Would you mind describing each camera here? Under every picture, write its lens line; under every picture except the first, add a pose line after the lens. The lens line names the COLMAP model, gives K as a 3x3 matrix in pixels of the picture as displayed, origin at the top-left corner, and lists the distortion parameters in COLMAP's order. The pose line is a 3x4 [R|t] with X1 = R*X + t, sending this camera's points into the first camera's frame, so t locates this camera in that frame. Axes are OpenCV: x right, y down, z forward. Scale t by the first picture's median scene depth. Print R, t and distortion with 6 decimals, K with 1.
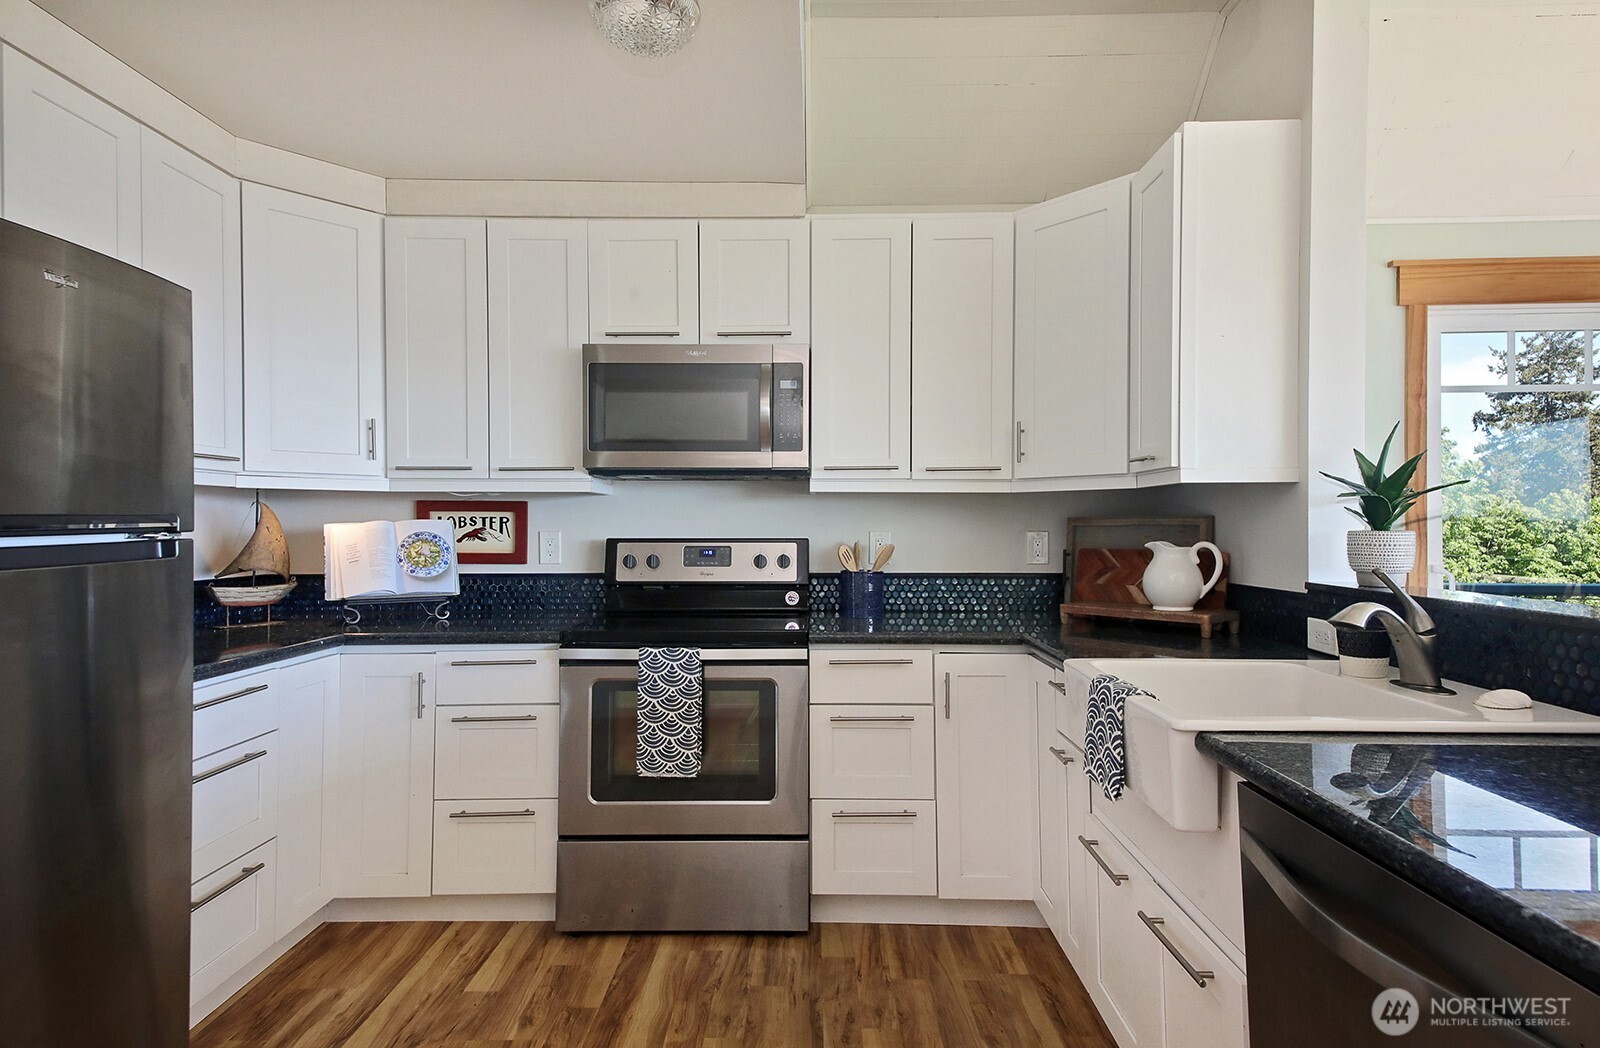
lens RADIAL K [[859.1, 0, 803.6], [0, 859.1, 523.3], [0, 0, 1]] dist [0.058670, -0.004418]
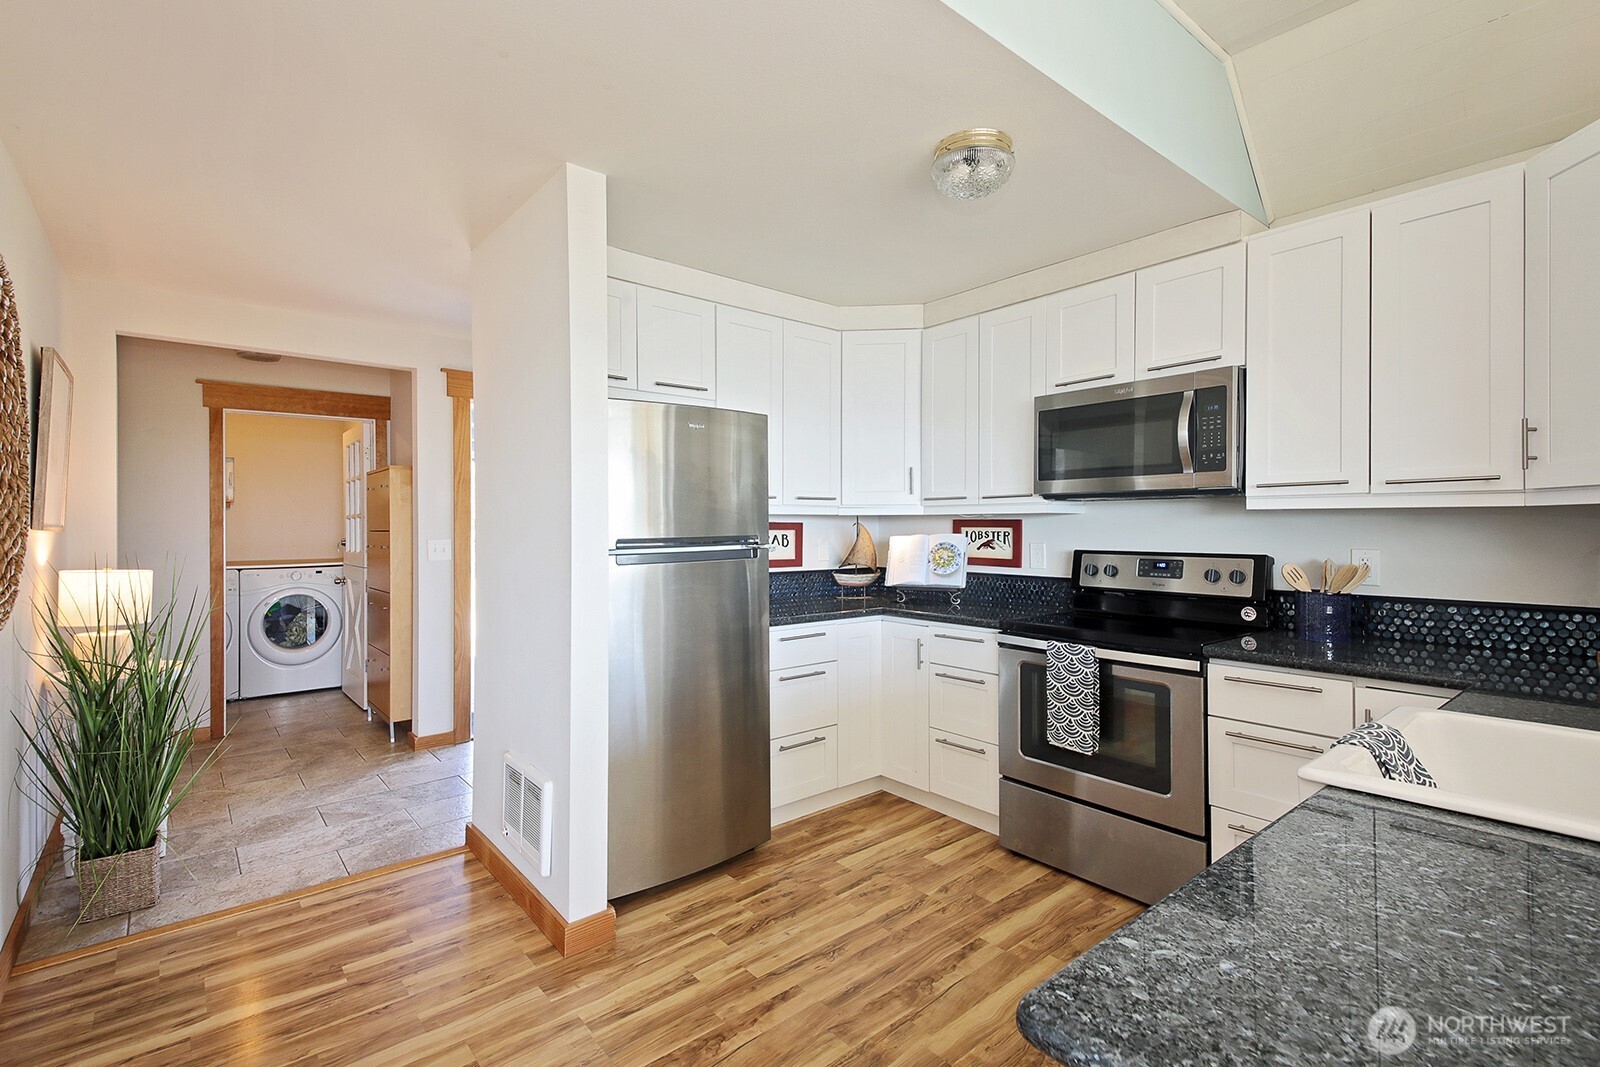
lens RADIAL K [[721.3, 0, 788.8], [0, 721.3, 528.3], [0, 0, 1]] dist [0.012050, -0.000945]
pose [[0.648253, 0.001317, -0.761424, 0.310079], [0.001522, 0.999994, 0.003026, -0.018011], [0.761423, -0.003120, 0.648248, 0.035665]]
